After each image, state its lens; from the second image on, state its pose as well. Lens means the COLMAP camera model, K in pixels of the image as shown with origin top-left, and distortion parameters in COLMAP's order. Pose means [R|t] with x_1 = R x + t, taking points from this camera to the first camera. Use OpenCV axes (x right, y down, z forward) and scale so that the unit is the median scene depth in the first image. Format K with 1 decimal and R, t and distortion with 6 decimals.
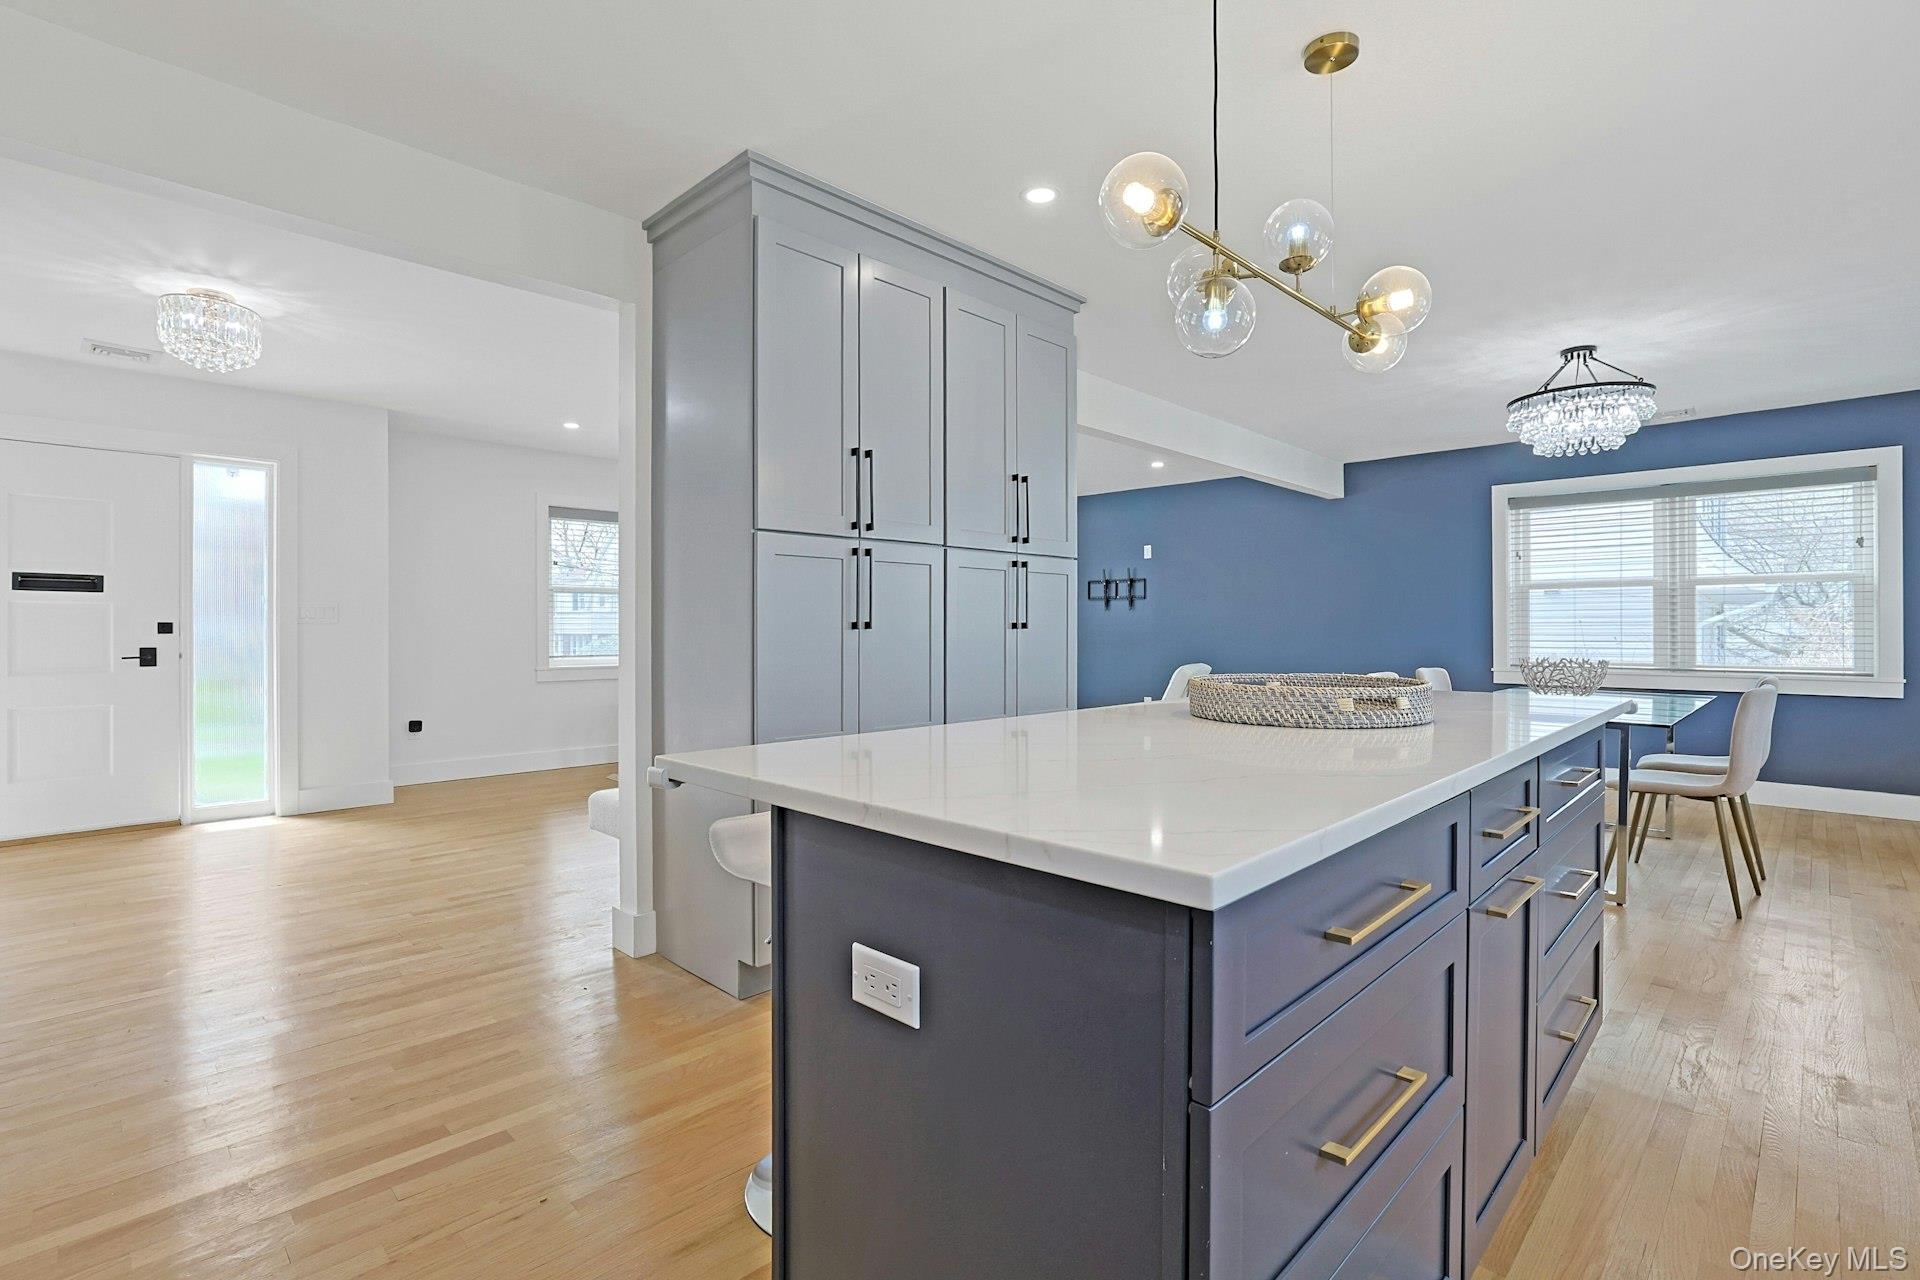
lens RADIAL K [[908.3, 0, 954.0], [0, 908.3, 641.9], [0, 0, 1]] dist [0.002180, 0.000125]
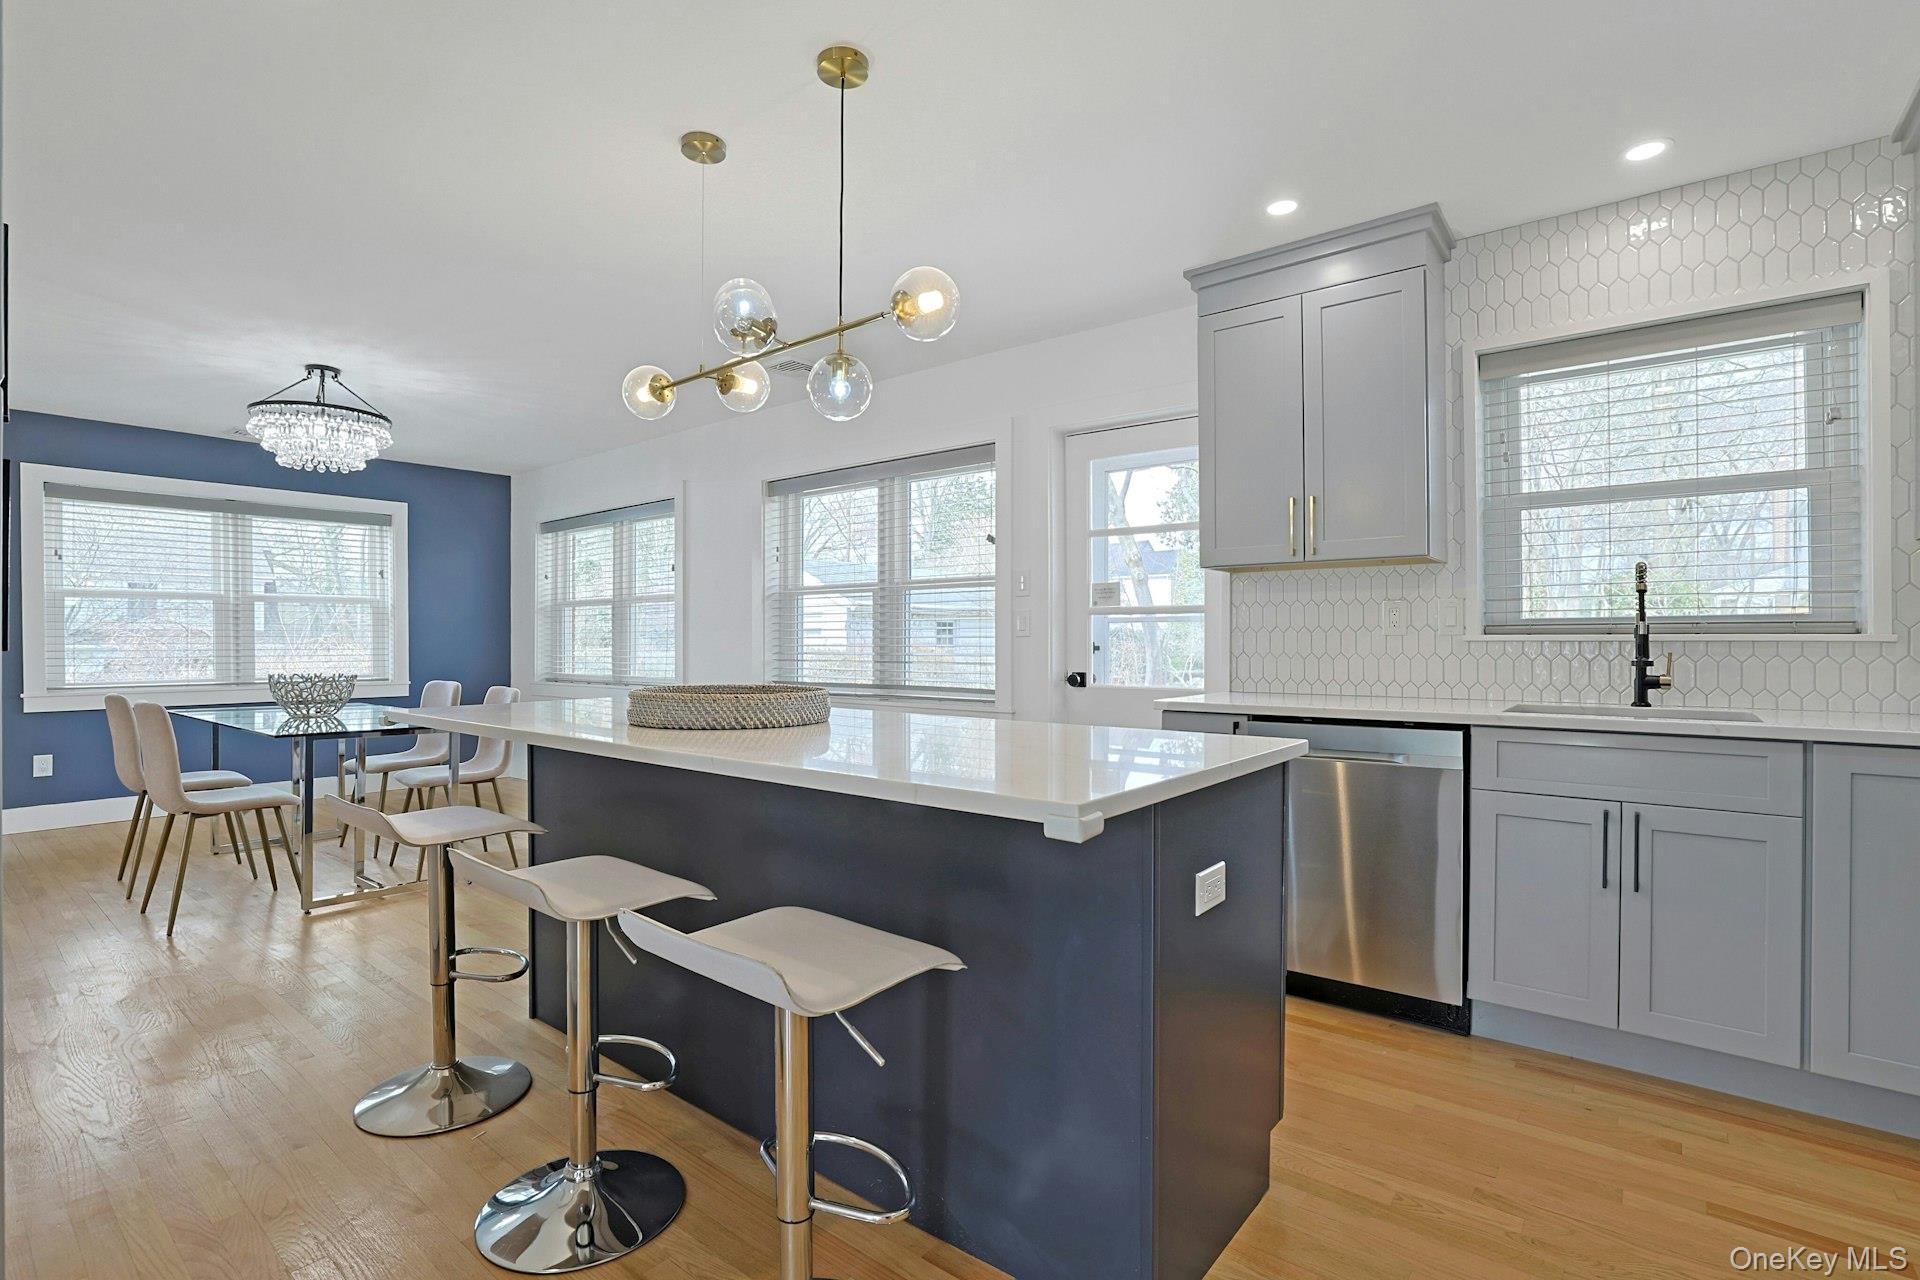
lens RADIAL K [[908.3, 0, 954.0], [0, 908.3, 641.9], [0, 0, 1]] dist [0.002180, 0.000125]
pose [[-0.038530, 0.002296, 0.999255, -0.251871], [0.014518, 0.999893, -0.001737, -0.003211], [-0.999152, 0.014440, -0.038559, 0.242817]]
